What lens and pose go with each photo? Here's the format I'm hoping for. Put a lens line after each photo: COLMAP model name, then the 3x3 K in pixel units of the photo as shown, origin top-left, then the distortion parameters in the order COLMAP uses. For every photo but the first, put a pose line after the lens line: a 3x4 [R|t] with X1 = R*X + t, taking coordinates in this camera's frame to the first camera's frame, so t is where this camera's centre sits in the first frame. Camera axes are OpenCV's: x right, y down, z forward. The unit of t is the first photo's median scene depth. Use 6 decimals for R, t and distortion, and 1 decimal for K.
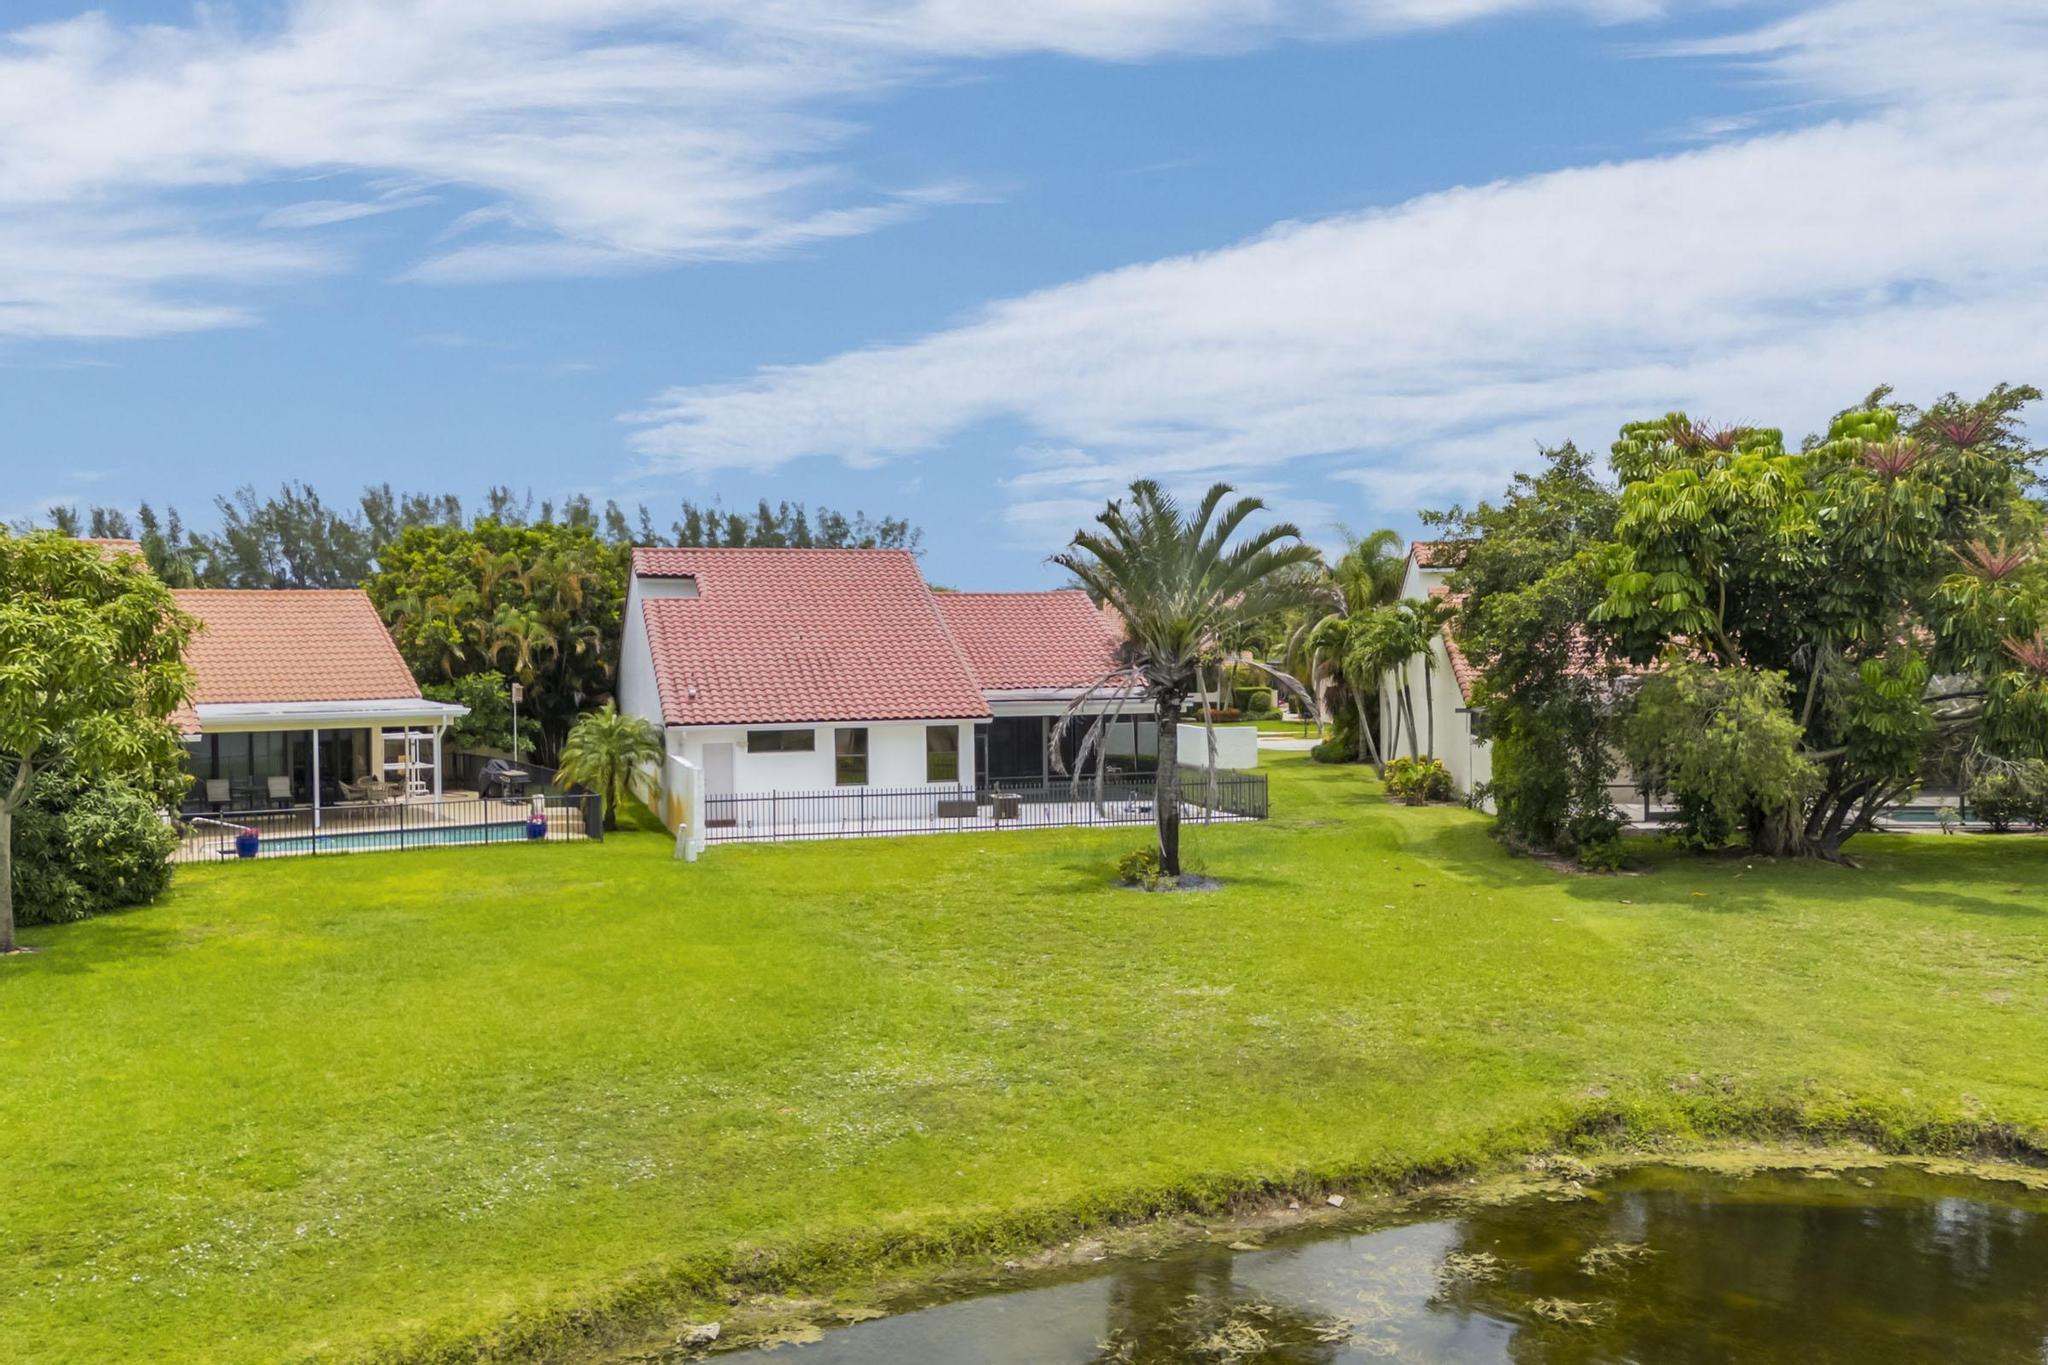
lens RADIAL K [[1761.0, 0, 1024.1], [0, 1761.0, 692.7], [0, 0, 1]] dist [0.081541, -0.001113]
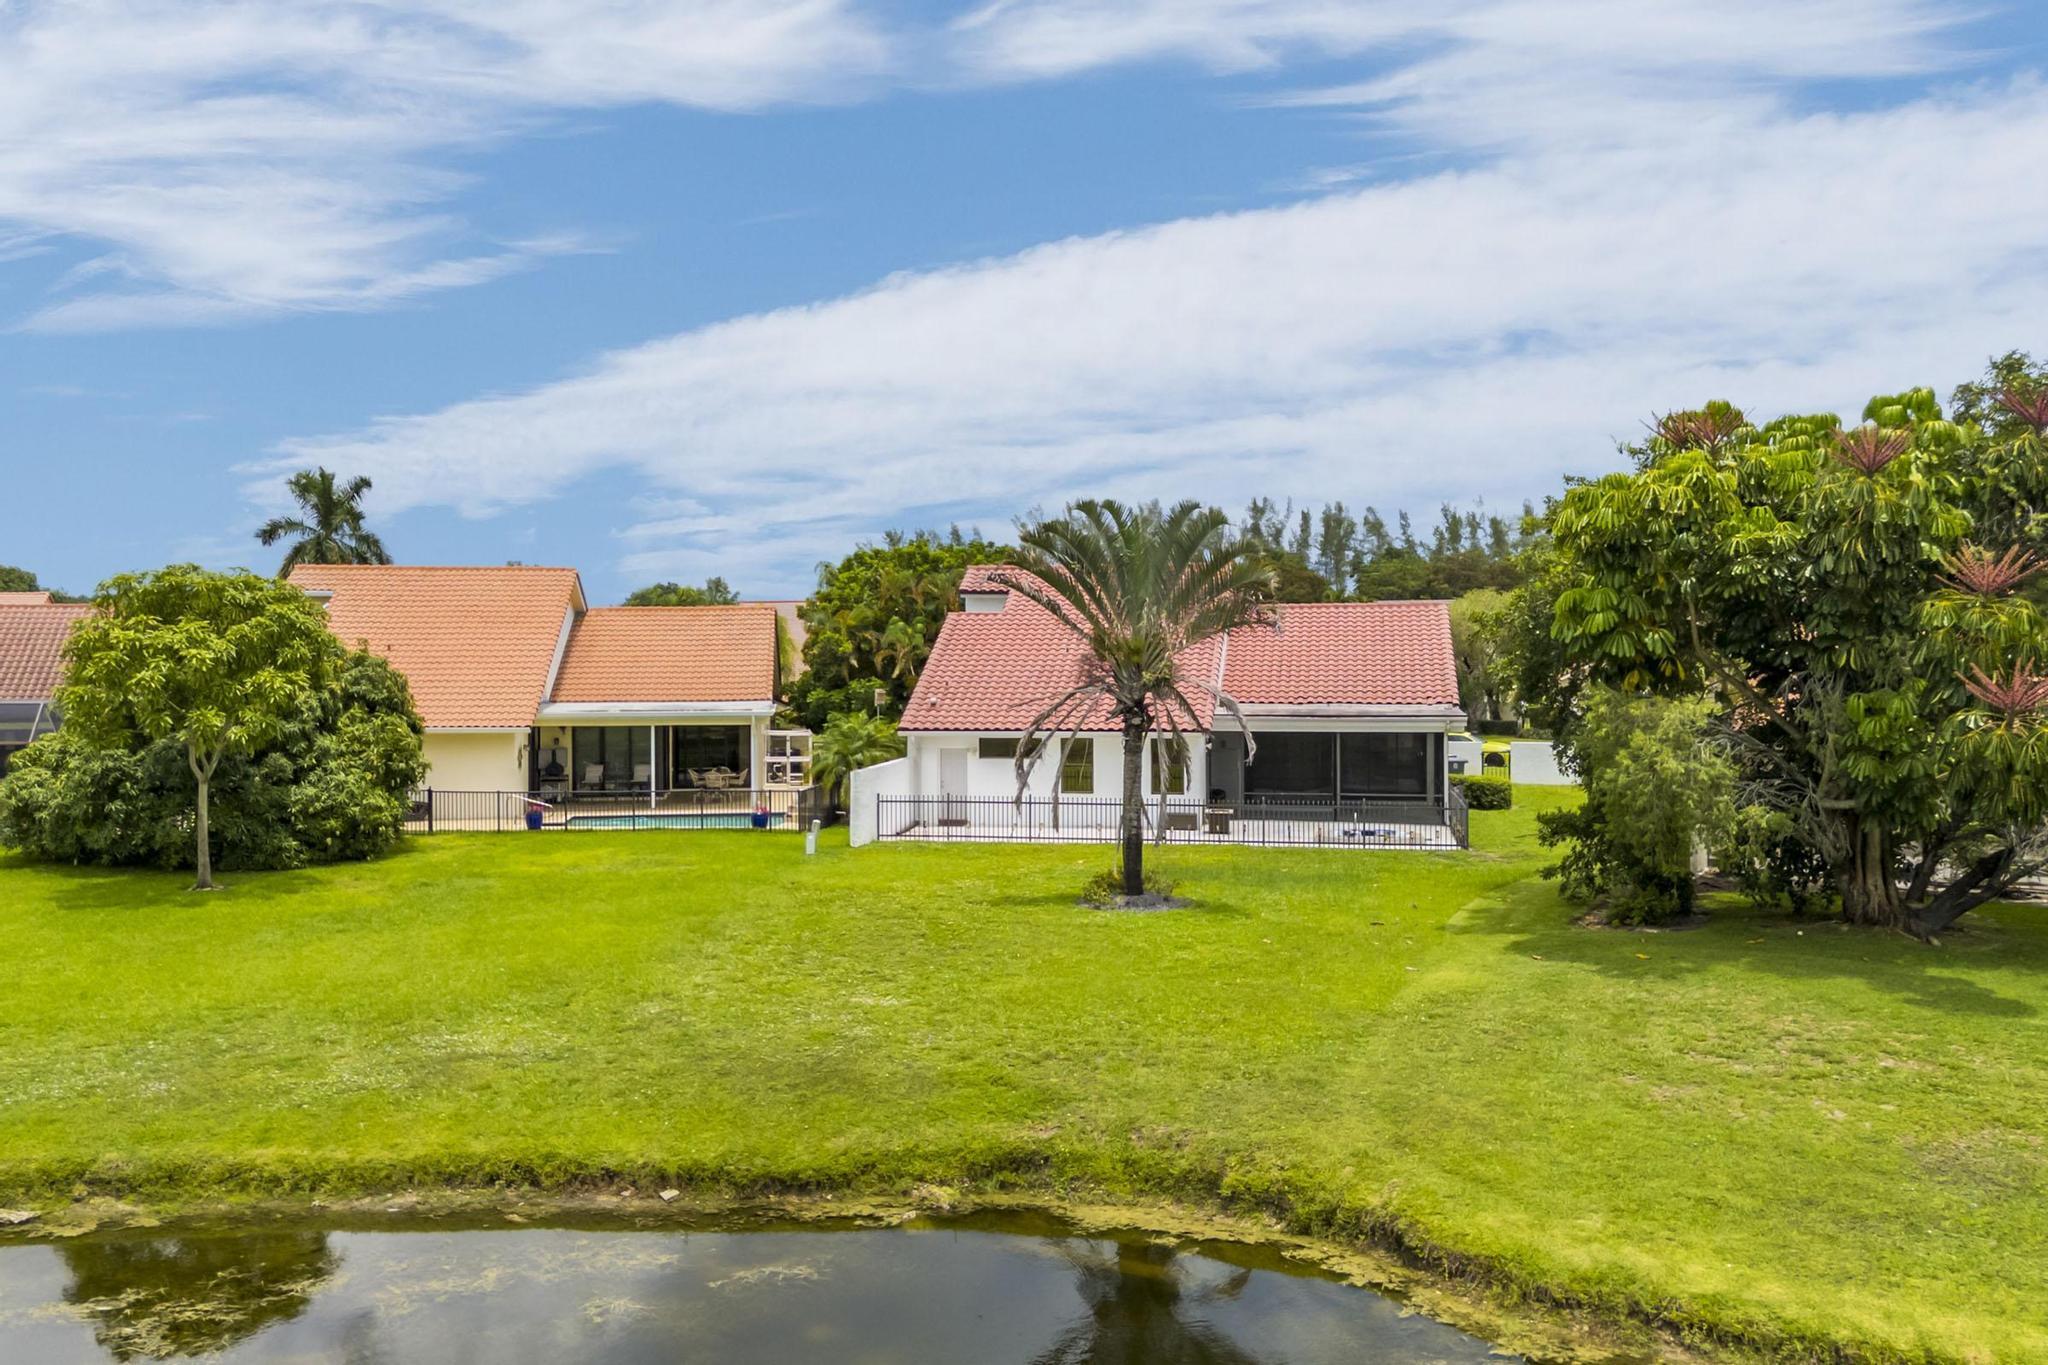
lens RADIAL K [[1769.0, 0, 1024.0], [0, 1769.0, 682.5], [0, 0, 1]] dist [0.075333, 0.027875]
pose [[0.893690, 0.015500, -0.448416, 0.488843], [-0.019146, 0.999810, -0.003598, -0.011963], [0.448276, 0.011801, 0.893818, 0.079838]]
